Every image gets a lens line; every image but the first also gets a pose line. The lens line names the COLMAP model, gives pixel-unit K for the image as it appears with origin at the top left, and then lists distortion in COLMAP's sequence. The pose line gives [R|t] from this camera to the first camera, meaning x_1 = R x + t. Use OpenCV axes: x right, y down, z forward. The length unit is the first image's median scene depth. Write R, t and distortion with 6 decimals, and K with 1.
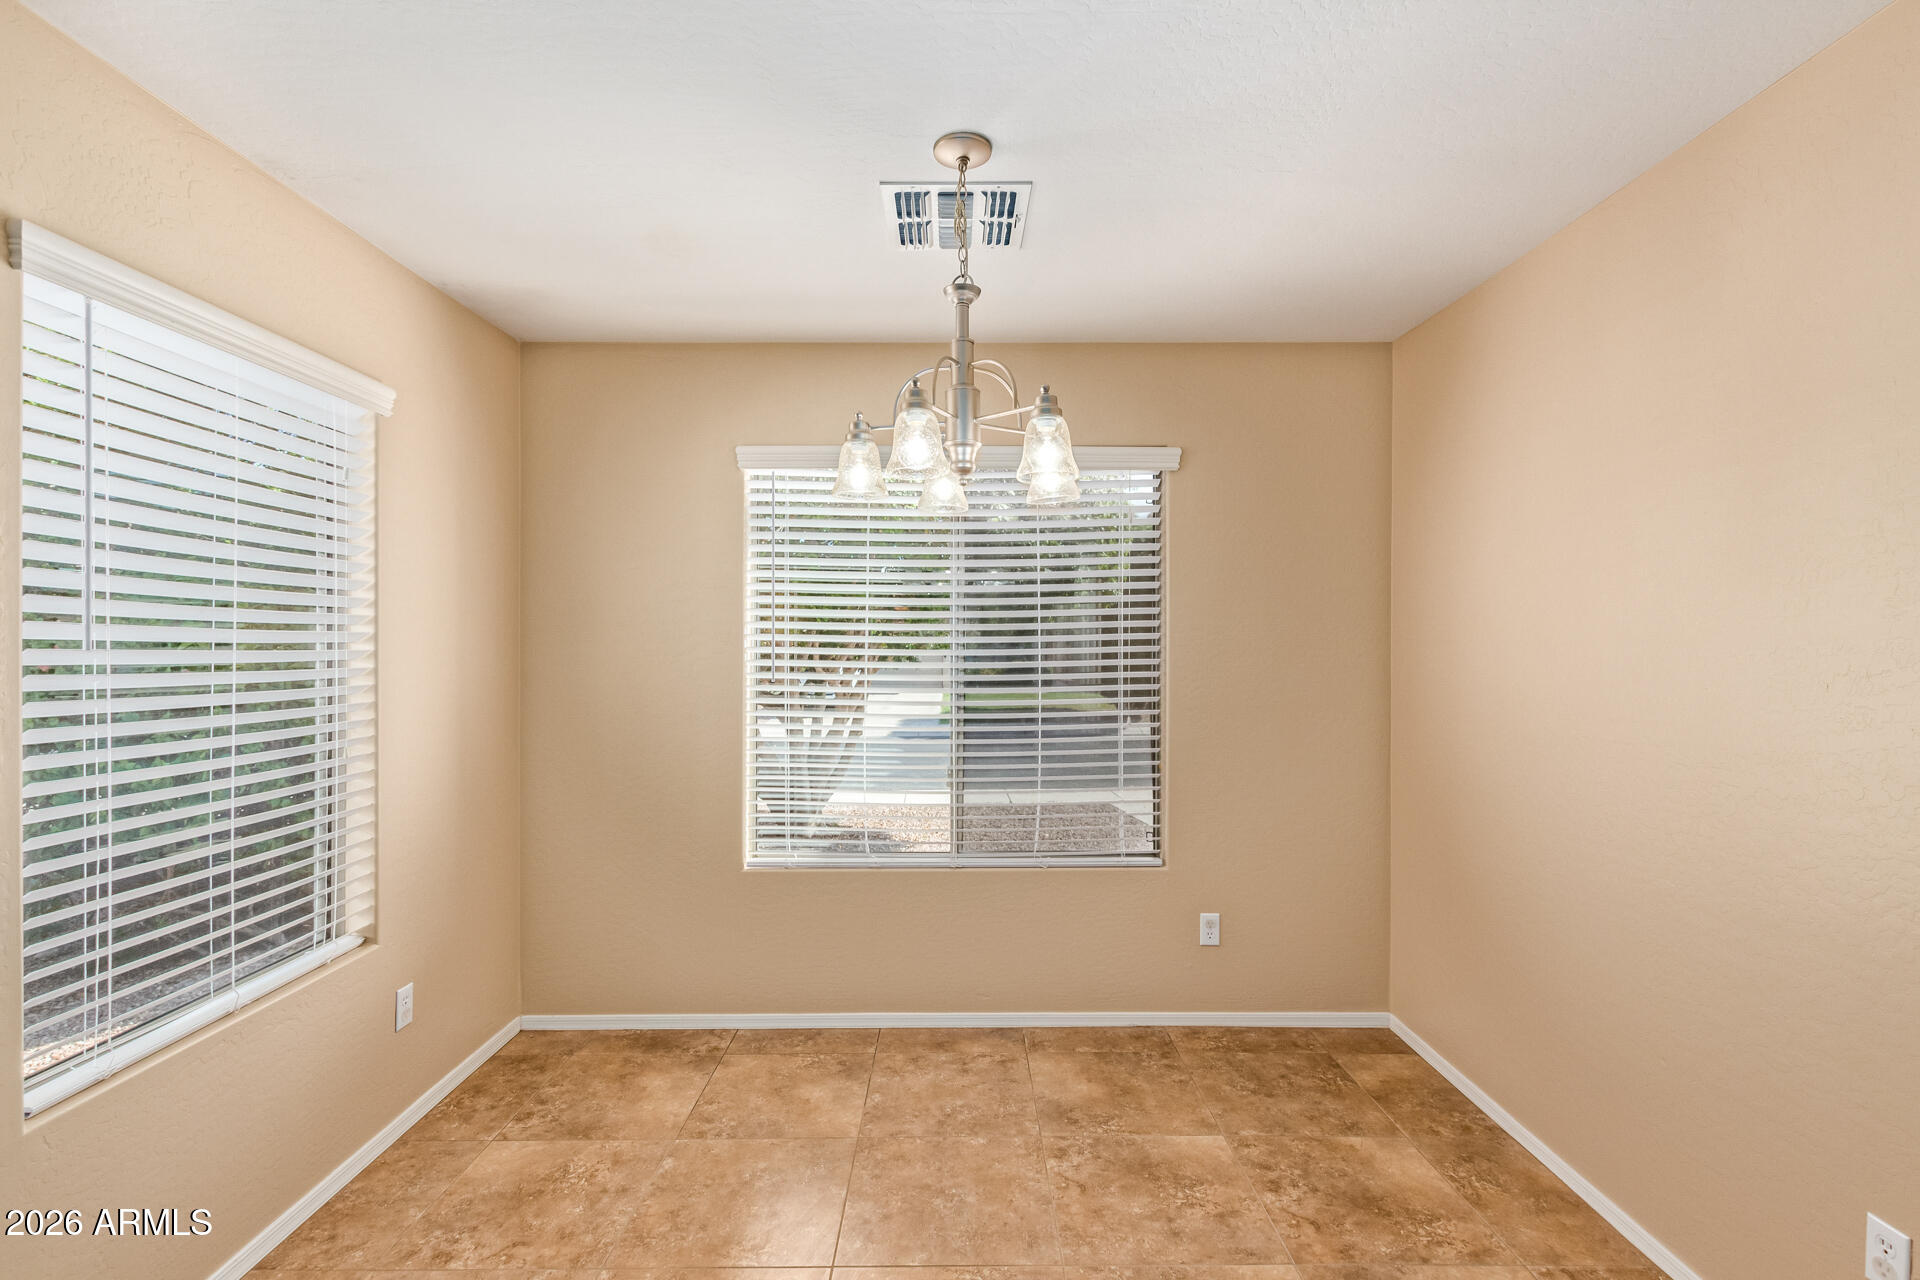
lens RADIAL K [[877.4, 0, 958.6], [0, 877.4, 649.6], [0, 0, 1]] dist [0.007289, -0.004876]
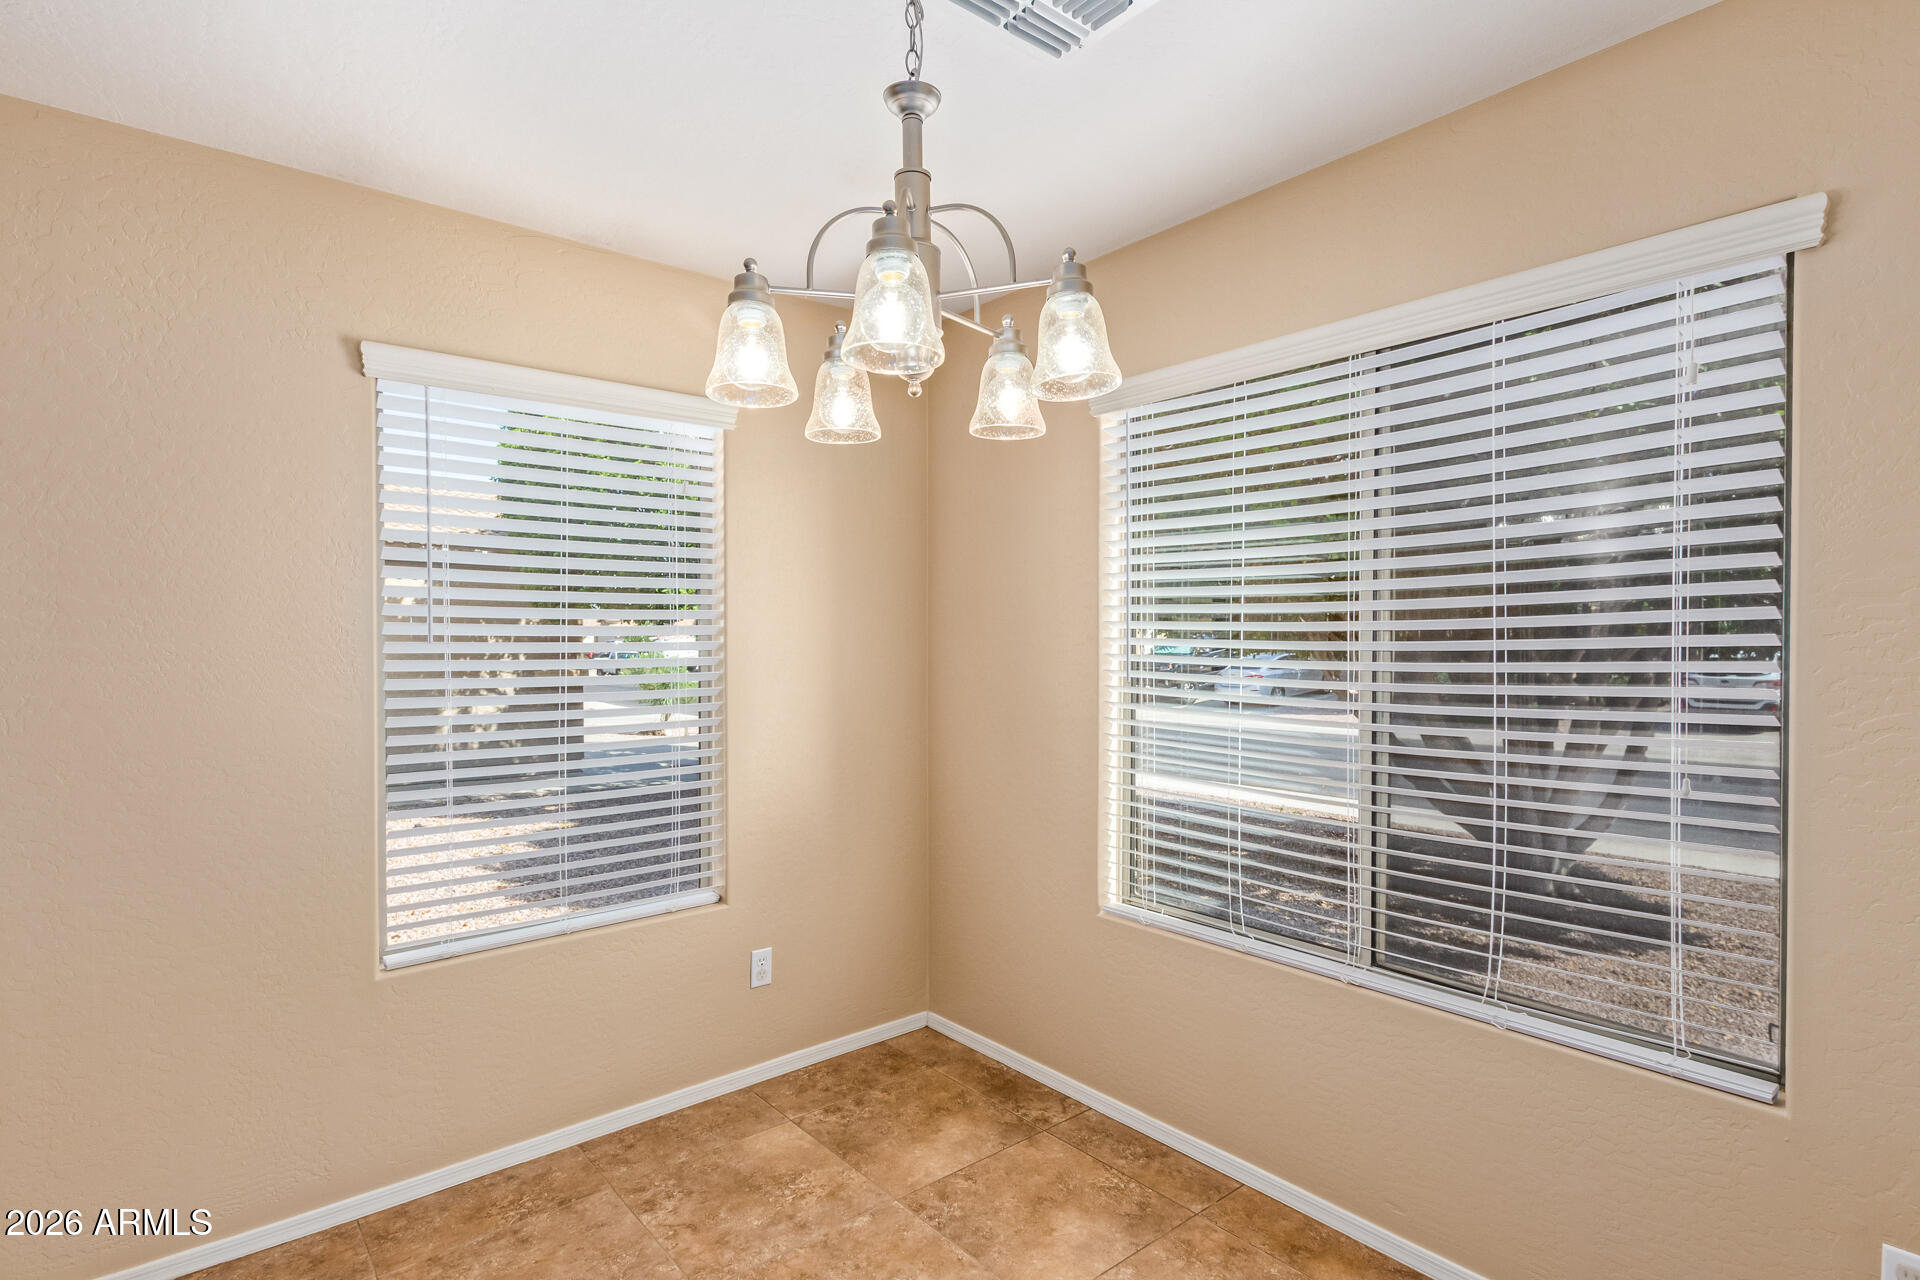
lens RADIAL K [[957.5, 0, 960.0], [0, 957.5, 640.0], [0, 0, 1]] dist [0.003993, 0.000710]
pose [[0.634057, -0.001594, -0.773285, 0.435353], [0.004931, 0.999986, 0.001981, -0.001787], [0.773271, -0.005069, 0.634056, 0.426137]]
